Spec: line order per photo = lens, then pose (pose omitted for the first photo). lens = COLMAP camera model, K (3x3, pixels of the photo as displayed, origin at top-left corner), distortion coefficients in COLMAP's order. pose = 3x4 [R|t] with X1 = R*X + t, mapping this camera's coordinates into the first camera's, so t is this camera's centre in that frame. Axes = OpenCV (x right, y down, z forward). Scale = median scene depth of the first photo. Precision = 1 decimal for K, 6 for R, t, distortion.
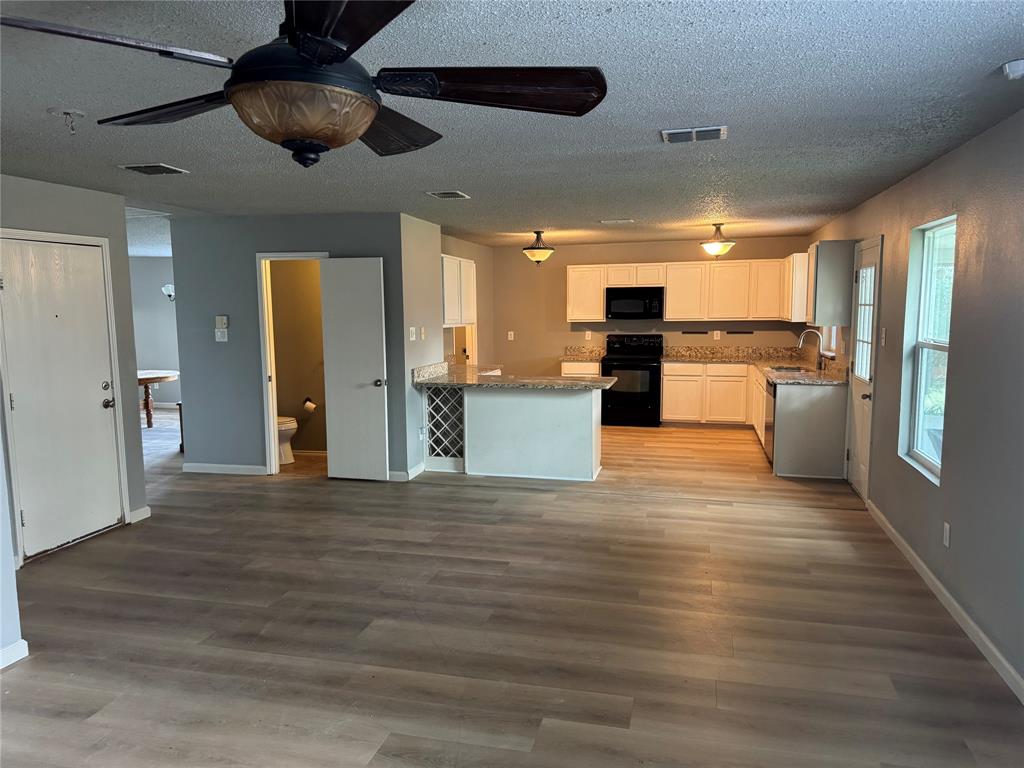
lens RADIAL K [[728.9, 0, 501.7], [0, 728.9, 385.3], [0, 0, 1]] dist [0.069862, -0.083188]
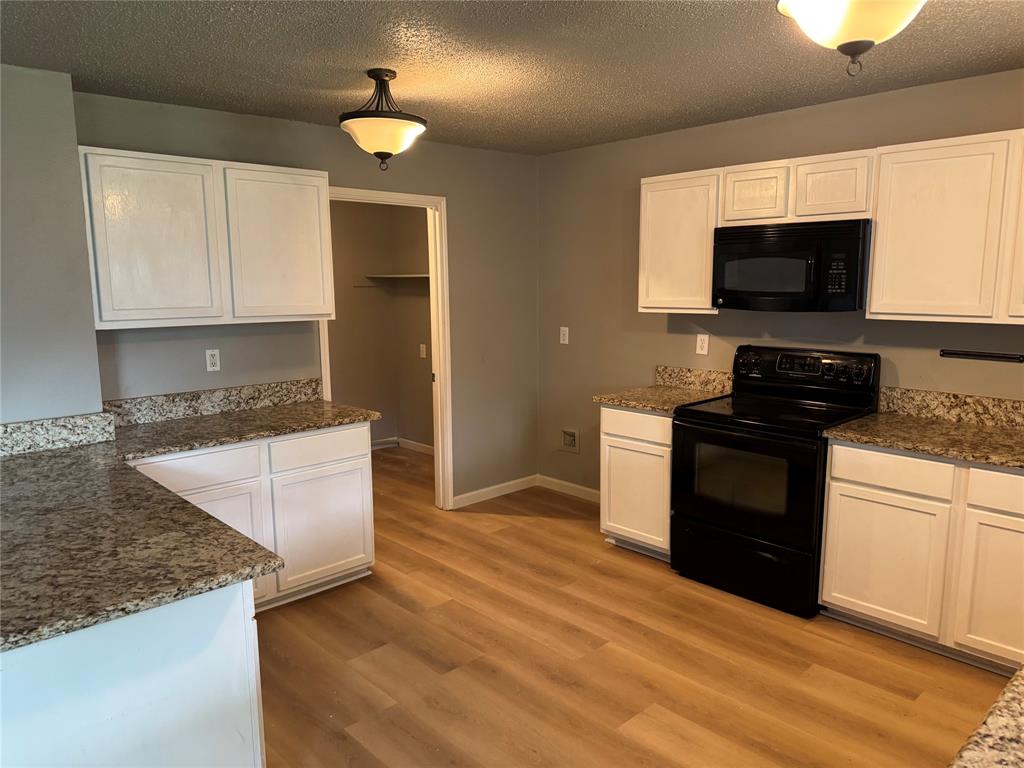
lens RADIAL K [[728.9, 0, 507.8], [0, 728.9, 380.8], [0, 0, 1]] dist [0.069862, -0.083188]
pose [[0.845119, 0.078077, -0.528846, 0.272679], [-0.056609, 0.996785, 0.056699, -0.070441], [0.531573, -0.017980, 0.846822, 0.626459]]
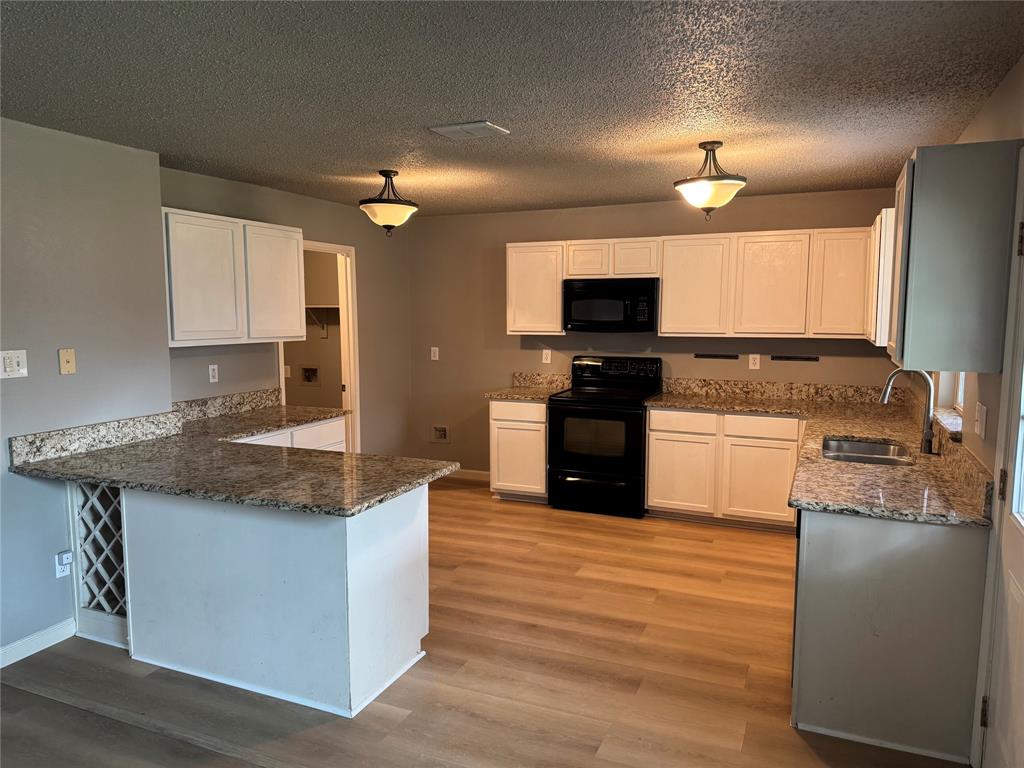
lens RADIAL K [[728.9, 0, 512.4], [0, 728.9, 380.4], [0, 0, 1]] dist [0.069862, -0.083188]
pose [[0.988895, 0.024773, -0.146540, 0.197276], [-0.025814, 0.999653, -0.005206, -0.047401], [0.146360, 0.008931, 0.989191, 0.412577]]
